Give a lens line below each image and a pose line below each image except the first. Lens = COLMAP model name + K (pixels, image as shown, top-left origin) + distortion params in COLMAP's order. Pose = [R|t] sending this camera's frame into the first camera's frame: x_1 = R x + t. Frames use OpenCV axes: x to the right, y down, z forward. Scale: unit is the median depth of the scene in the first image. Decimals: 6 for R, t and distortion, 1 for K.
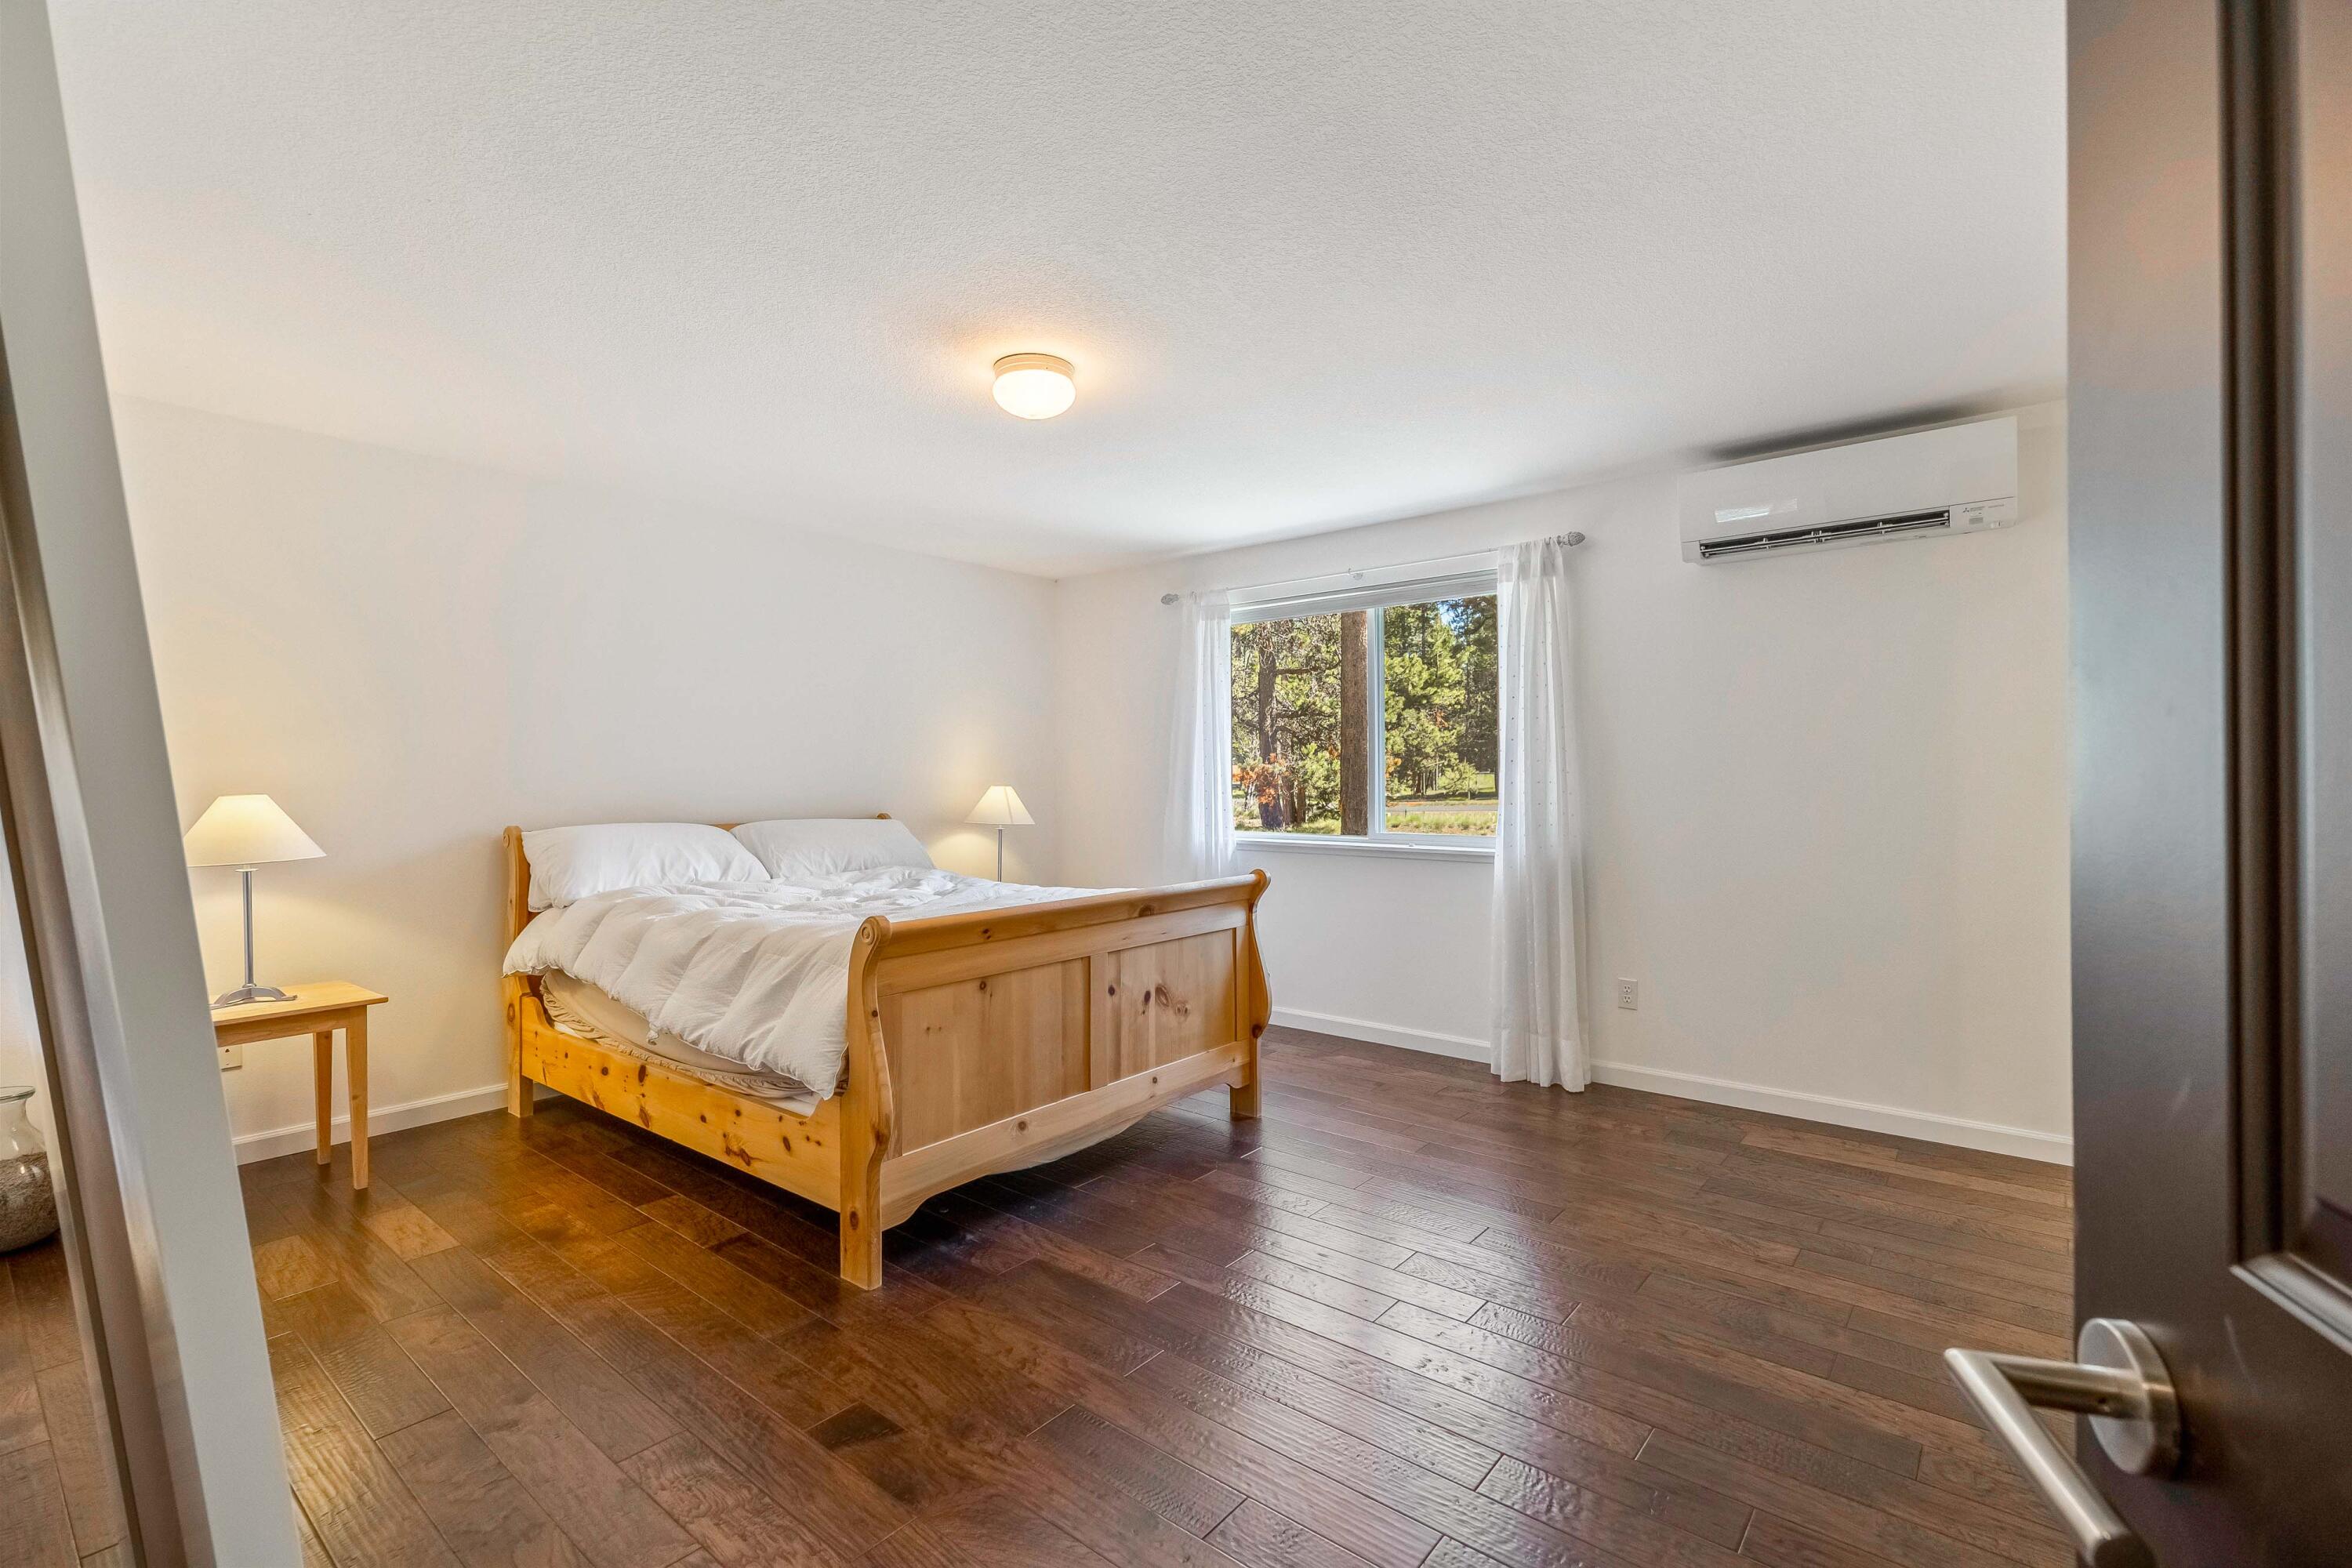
lens RADIAL K [[1046.2, 0, 1178.4], [0, 1046.2, 776.7], [0, 0, 1]] dist [0.004249, -0.002110]
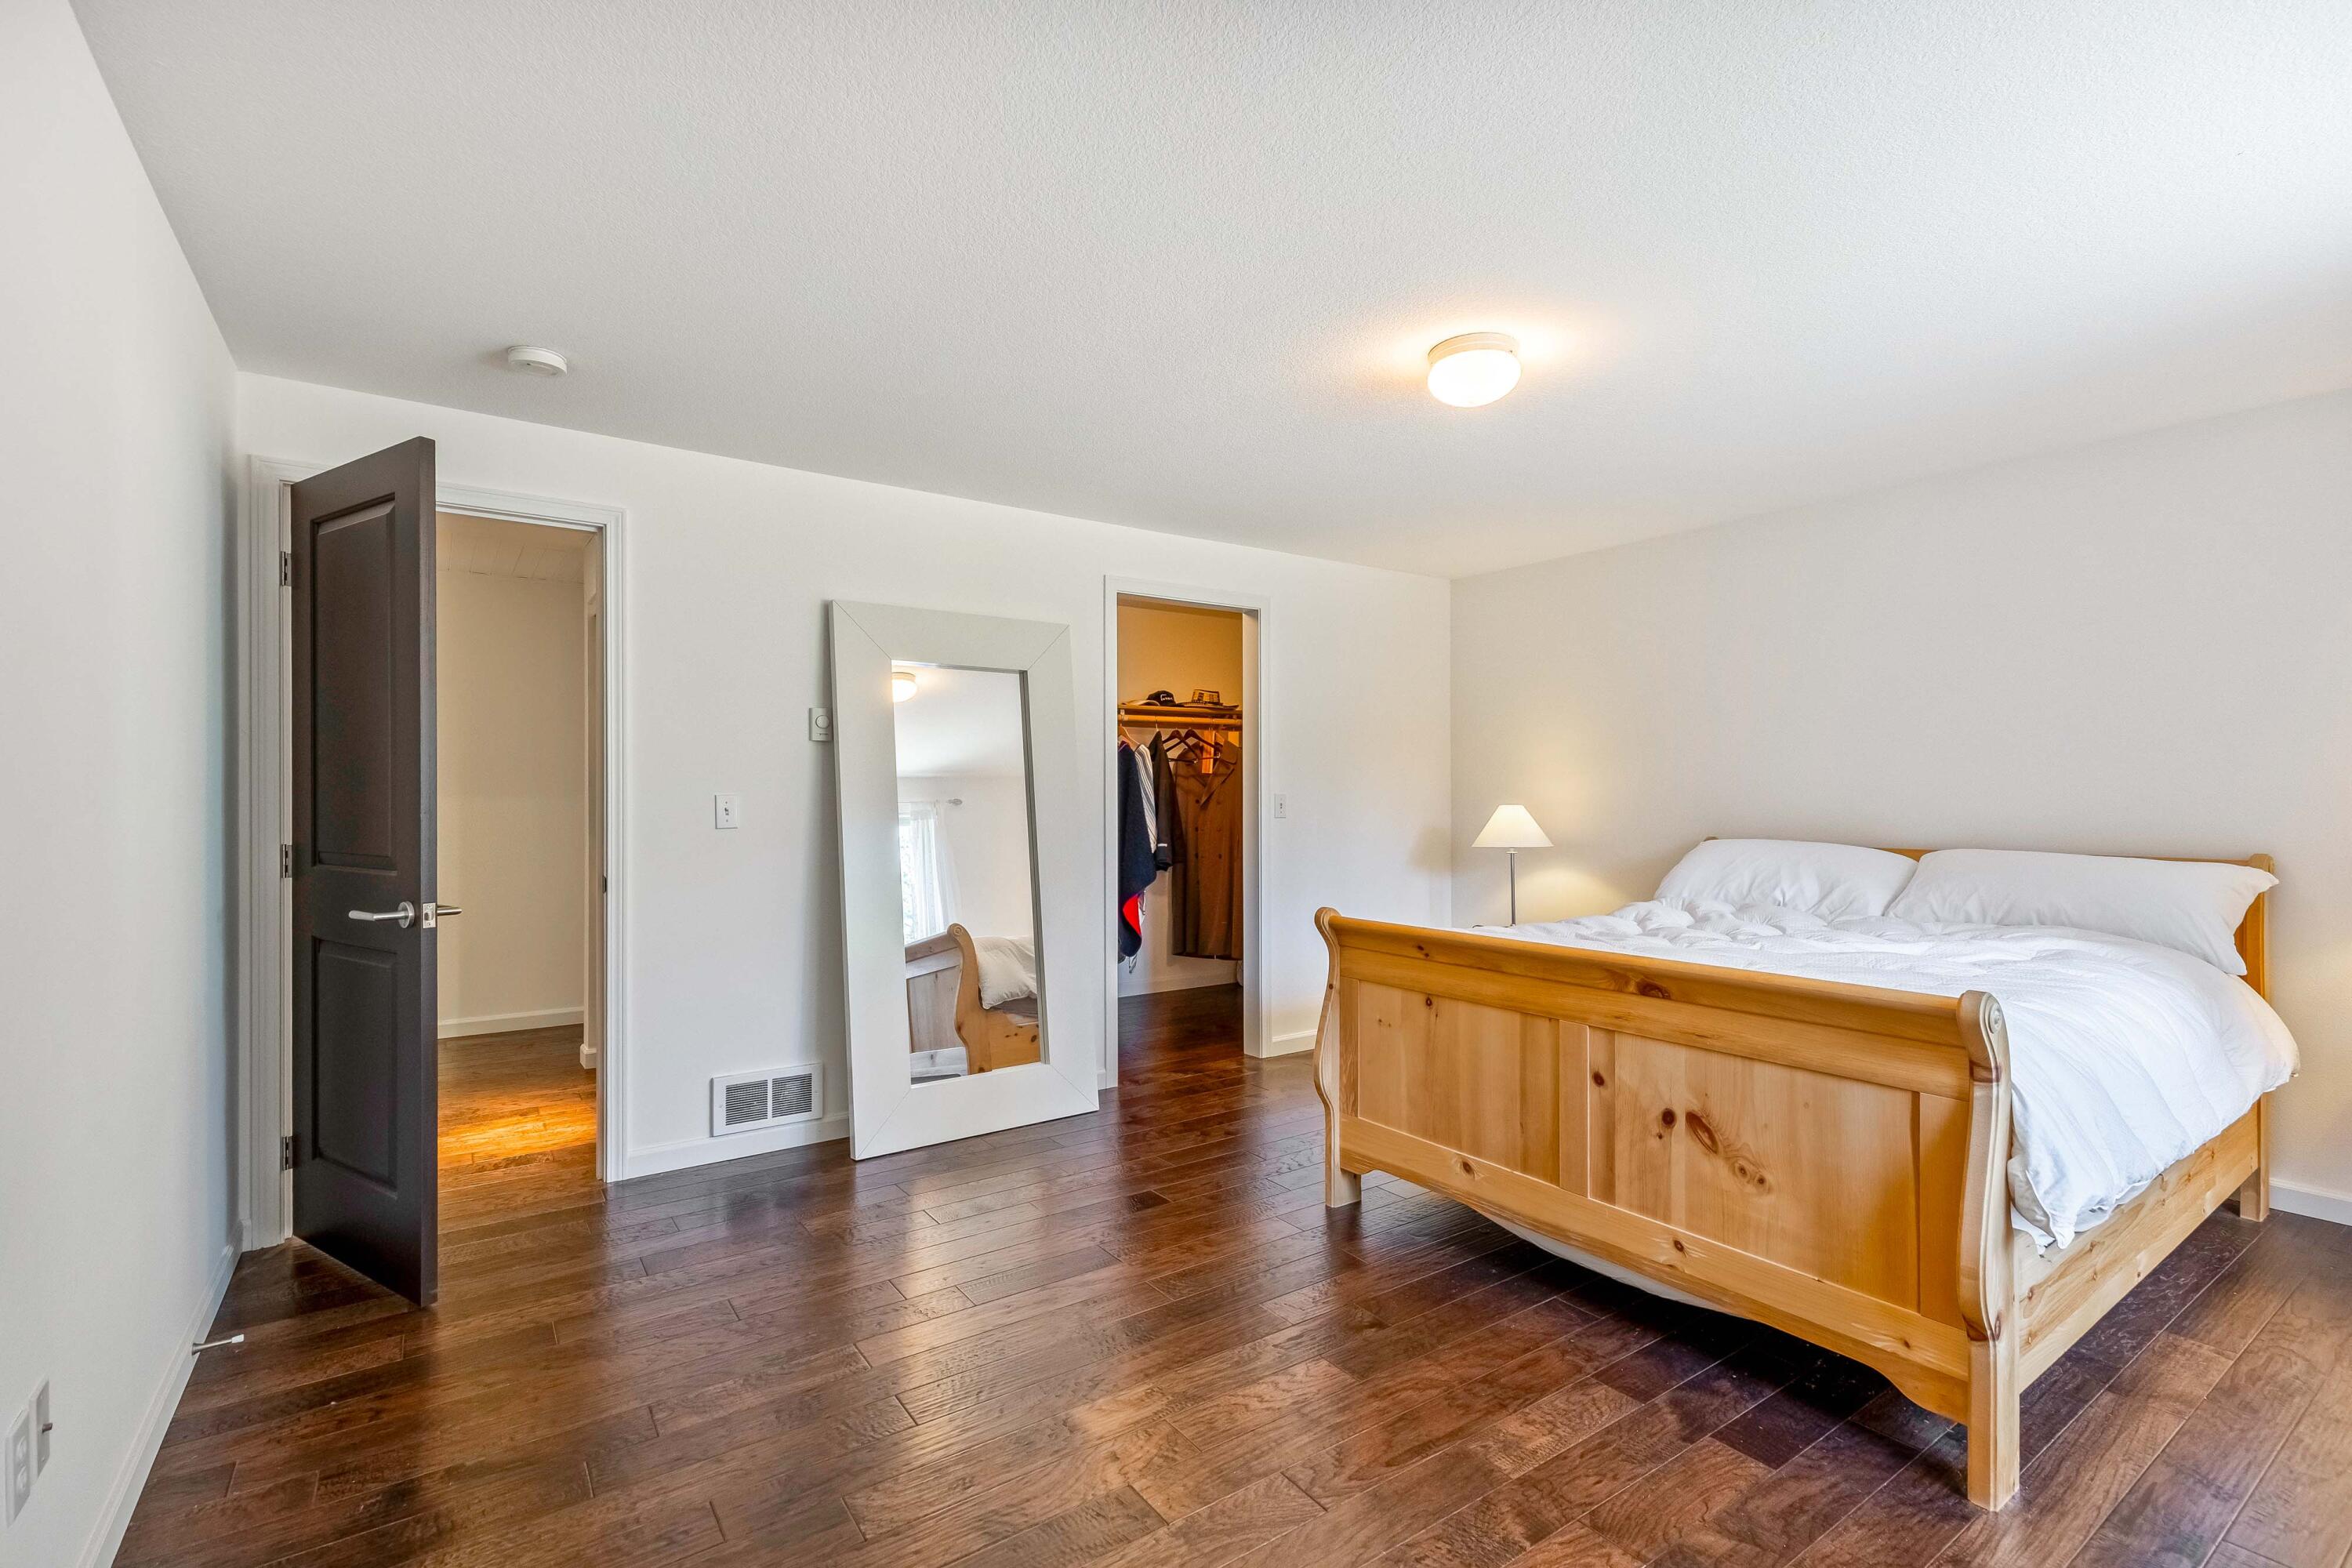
lens RADIAL K [[1046.2, 0, 1176.3], [0, 1046.2, 792.3], [0, 0, 1]] dist [0.004249, -0.002110]
pose [[-0.270080, 0.003614, -0.962831, 0.750164], [0.000780, 0.999993, 0.003535, -0.006292], [0.962838, 0.000203, -0.270081, 0.911664]]
